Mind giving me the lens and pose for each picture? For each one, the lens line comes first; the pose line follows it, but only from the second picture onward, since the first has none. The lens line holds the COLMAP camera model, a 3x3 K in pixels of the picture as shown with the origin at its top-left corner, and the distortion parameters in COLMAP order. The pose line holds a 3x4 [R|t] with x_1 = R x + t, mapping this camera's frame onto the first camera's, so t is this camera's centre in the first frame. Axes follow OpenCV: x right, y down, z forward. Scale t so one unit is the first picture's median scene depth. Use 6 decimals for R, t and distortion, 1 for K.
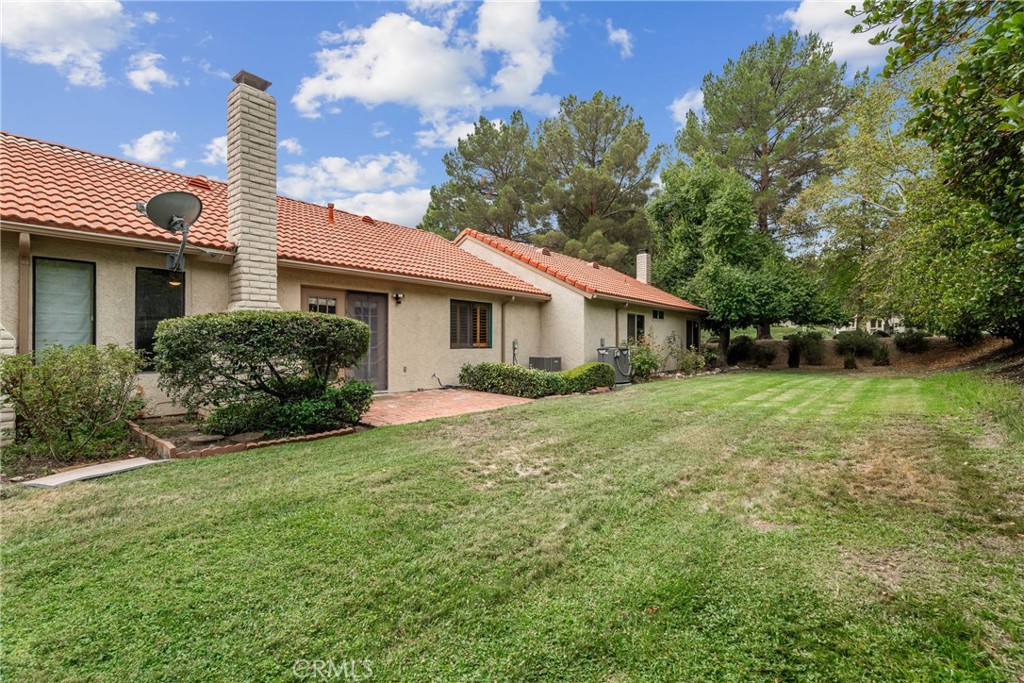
lens RADIAL K [[465.6, 0, 516.8], [0, 465.6, 340.0], [0, 0, 1]] dist [0.002441, 0.000355]
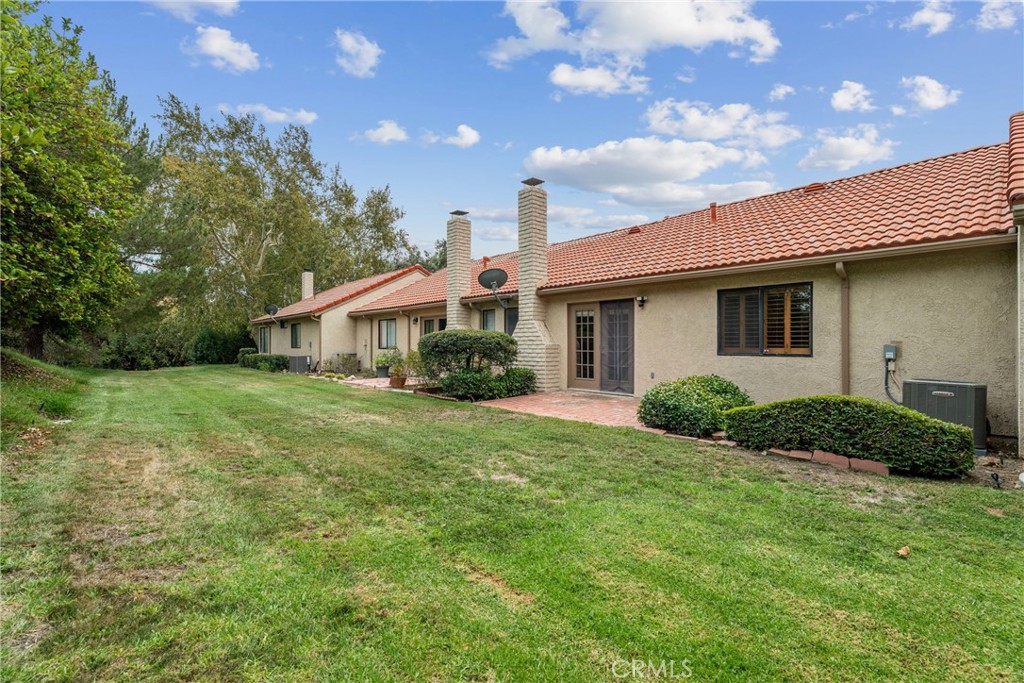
lens RADIAL K [[465.6, 0, 516.9], [0, 465.6, 344.4], [0, 0, 1]] dist [0.002441, 0.000355]
pose [[-0.177991, -0.009504, -0.983986, 0.660216], [-0.004899, 0.999950, -0.008772, 0.009010], [0.984020, 0.003259, -0.178029, 0.815049]]
